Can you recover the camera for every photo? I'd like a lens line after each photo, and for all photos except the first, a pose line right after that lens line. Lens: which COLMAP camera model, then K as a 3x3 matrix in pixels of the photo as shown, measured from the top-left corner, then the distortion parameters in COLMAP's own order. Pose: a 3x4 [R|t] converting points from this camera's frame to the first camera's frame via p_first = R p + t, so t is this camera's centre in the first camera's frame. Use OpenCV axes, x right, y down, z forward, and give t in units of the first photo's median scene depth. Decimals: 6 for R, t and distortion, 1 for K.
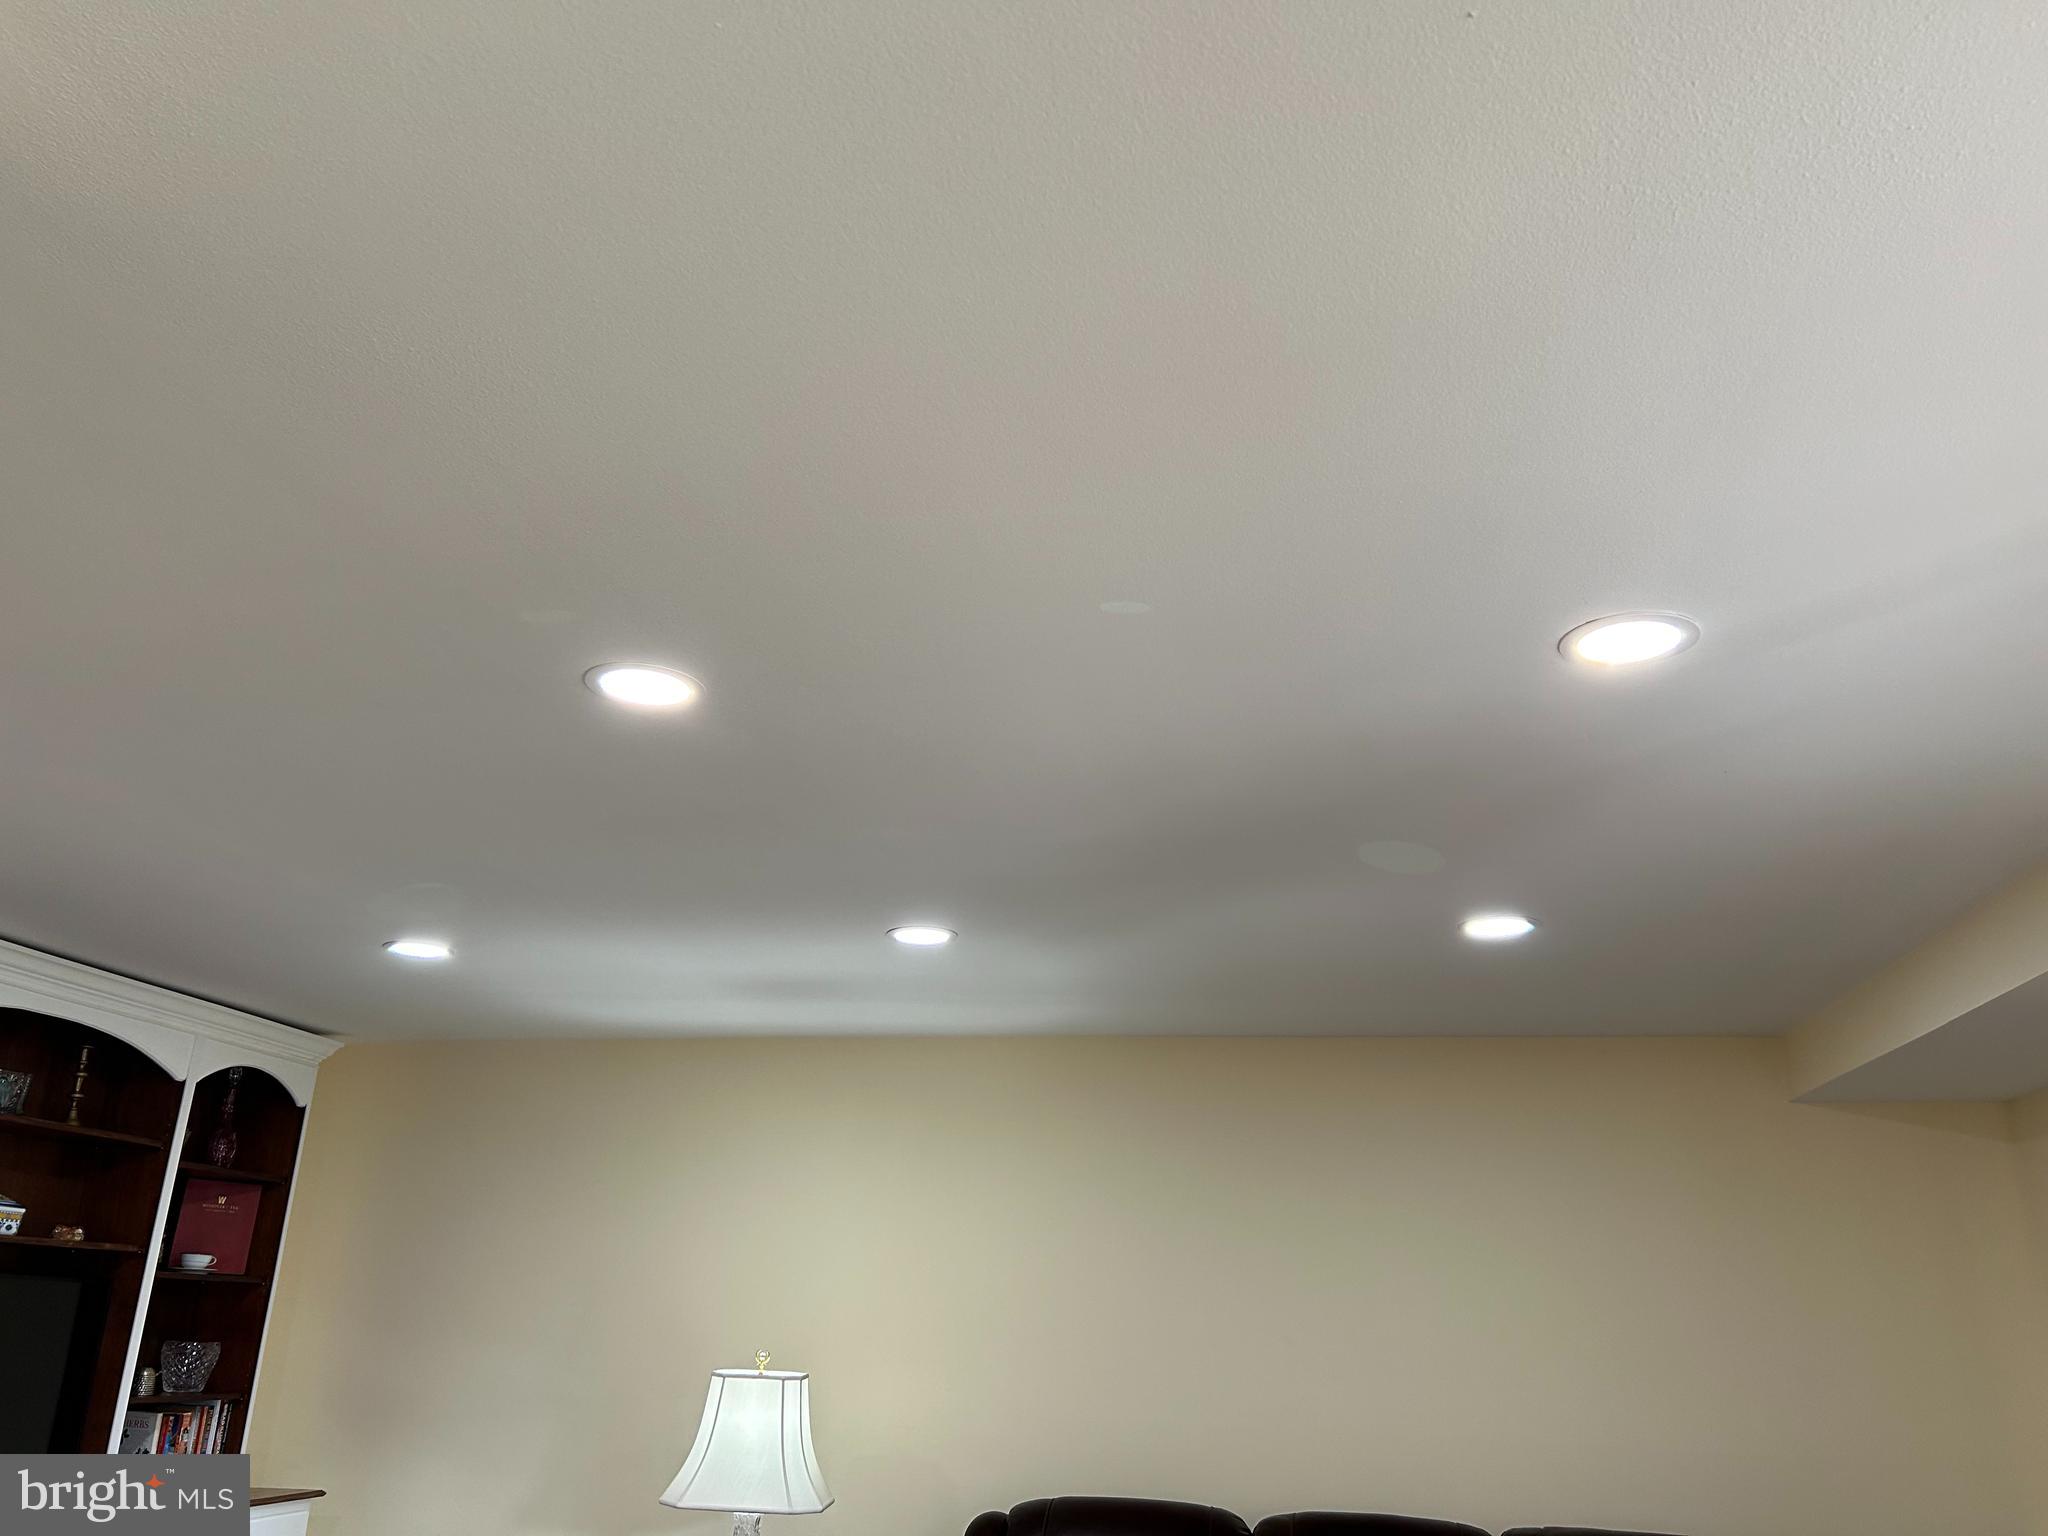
lens RADIAL K [[1533.9, 0, 1018.8], [0, 1533.9, 773.0], [0, 0, 1]] dist [0.063621, -0.075826]
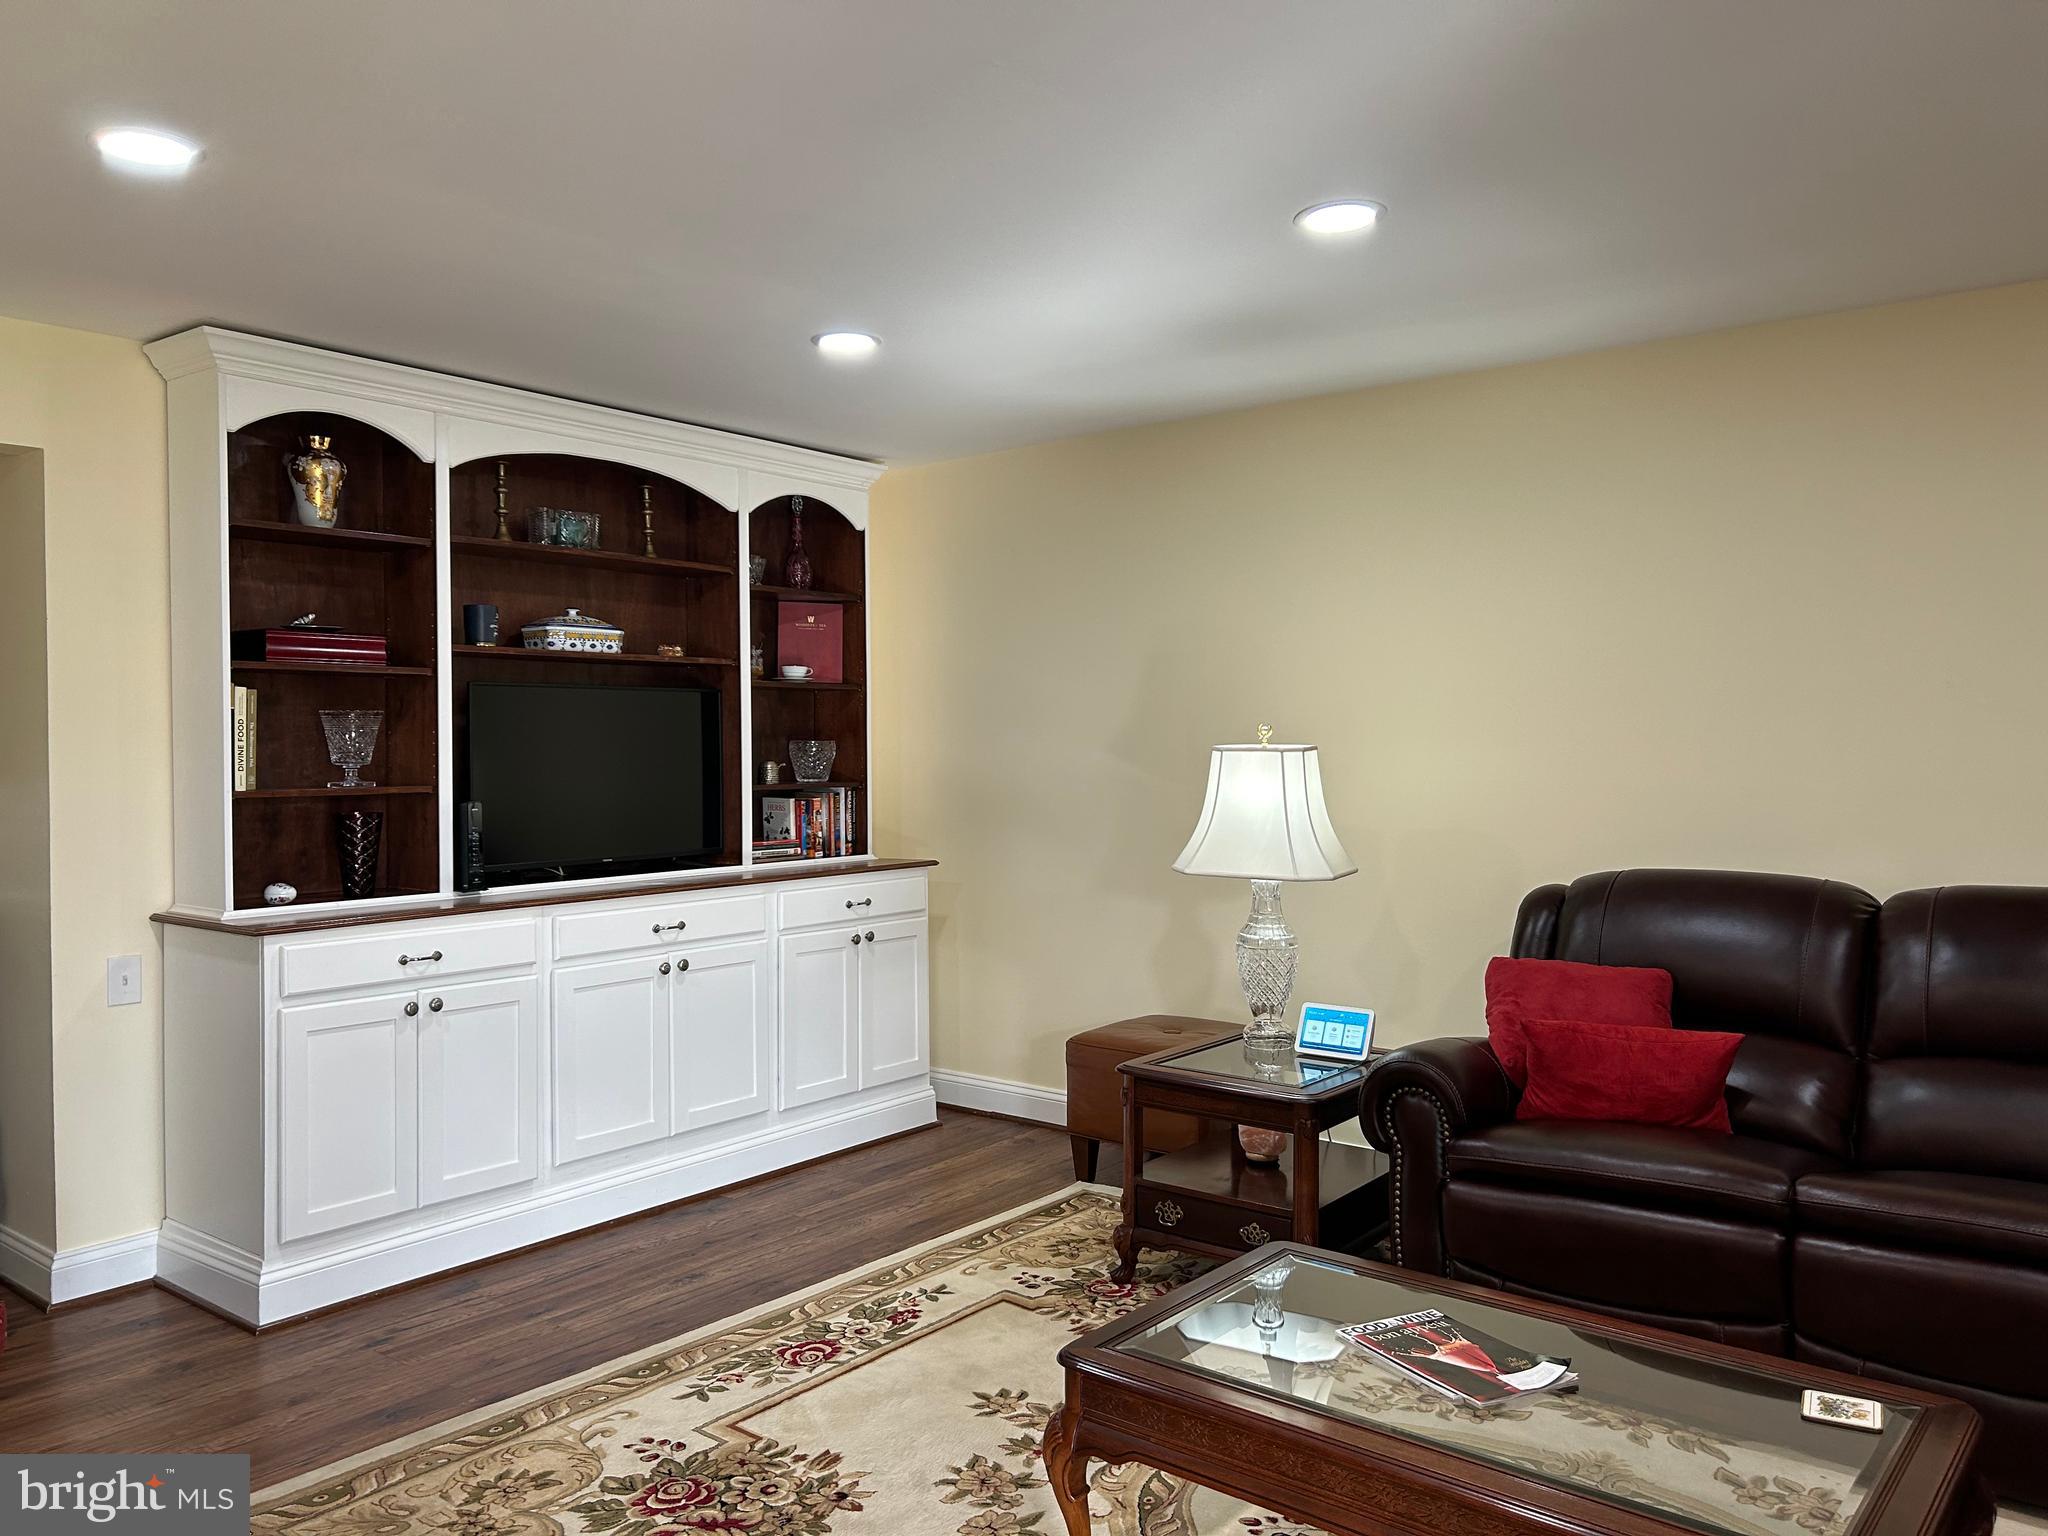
lens RADIAL K [[1533.9, 0, 994.5], [0, 1533.9, 747.9], [0, 0, 1]] dist [0.063621, -0.075826]
pose [[0.884575, -0.031830, -0.465311, 0.113172], [0.187862, 0.937473, 0.293006, 0.074368], [0.426890, -0.346600, 0.835244, 0.131746]]
